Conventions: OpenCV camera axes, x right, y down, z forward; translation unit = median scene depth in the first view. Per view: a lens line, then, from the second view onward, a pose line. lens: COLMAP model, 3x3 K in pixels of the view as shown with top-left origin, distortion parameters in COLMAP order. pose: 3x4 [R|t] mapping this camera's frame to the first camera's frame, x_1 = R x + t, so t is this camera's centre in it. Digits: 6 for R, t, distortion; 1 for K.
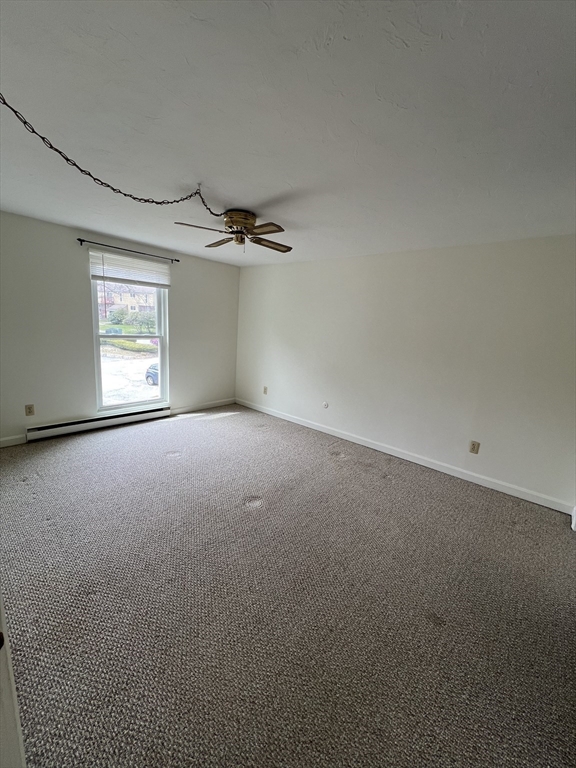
lens RADIAL K [[310.7, 0, 288.0], [0, 310.7, 384.0], [0, 0, 1]] dist [0.000333, 0.000192]
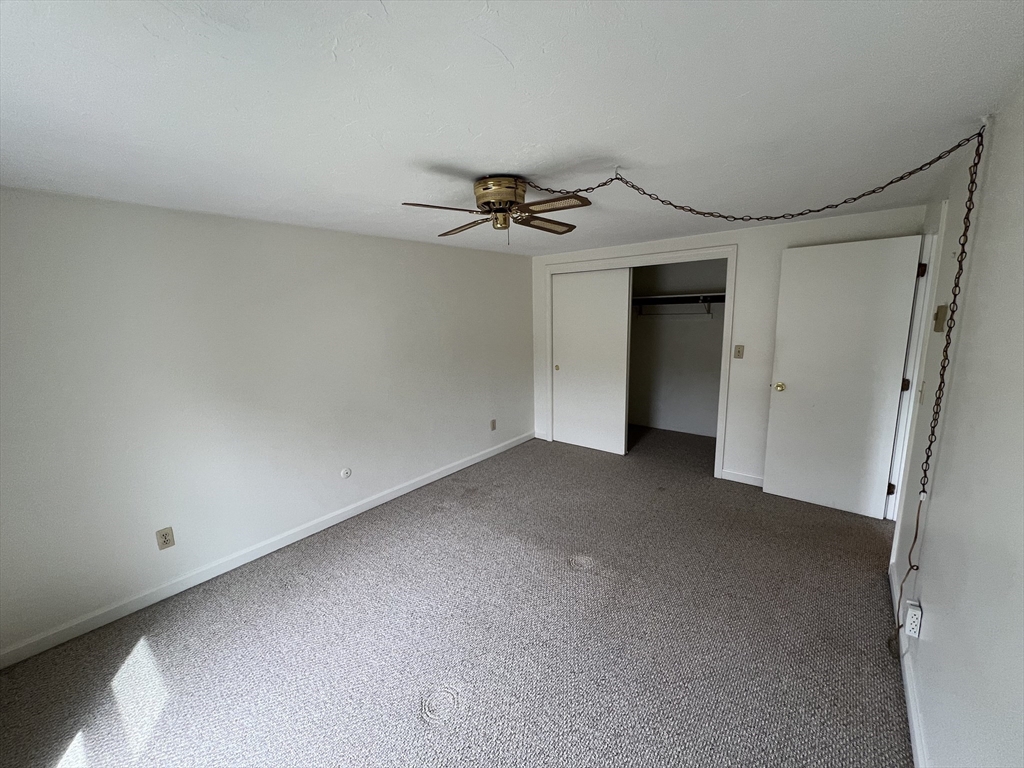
lens RADIAL K [[414.3, 0, 512.0], [0, 414.3, 384.0], [0, 0, 1]] dist [-0.000177, 0.000015]
pose [[-0.041960, -0.237996, 0.970359, -0.809348], [0.224255, 0.944191, 0.241275, -0.278133], [-0.973627, 0.227732, 0.013754, 0.823109]]
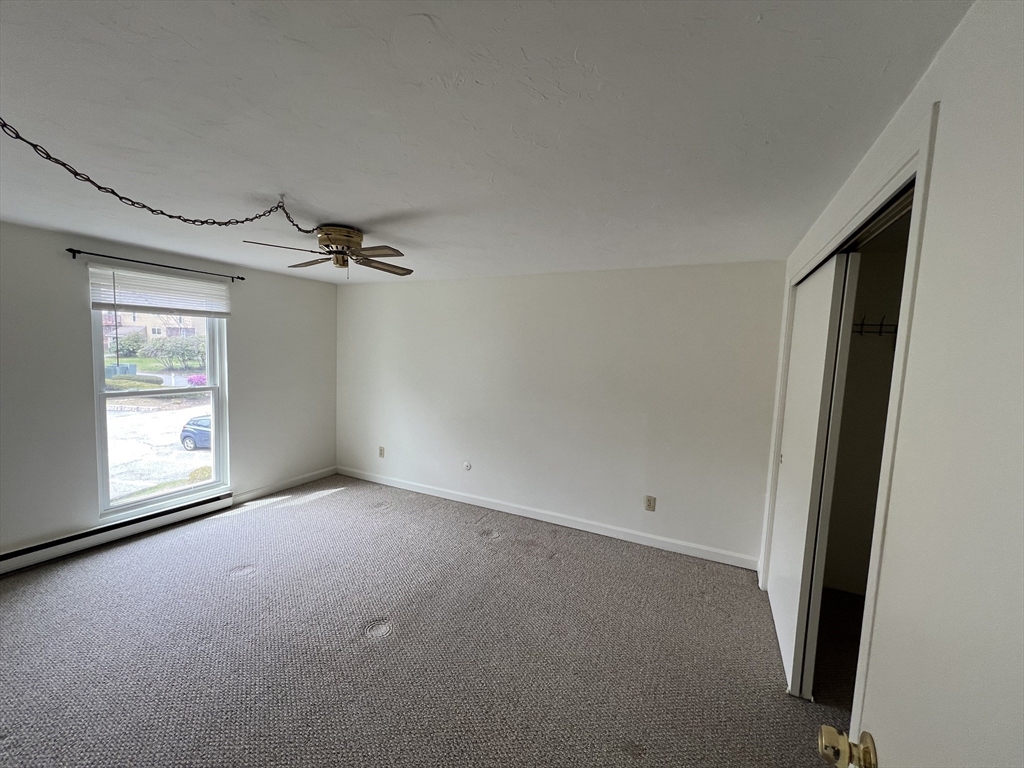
lens RADIAL K [[414.2, 0, 512.0], [0, 414.2, 384.0], [0, 0, 1]] dist [0.000333, 0.000192]
pose [[0.967702, -0.053244, 0.246410, -0.014248], [0.077655, 0.992871, -0.090428, -0.039798], [-0.239838, 0.106642, 0.964938, -0.015090]]
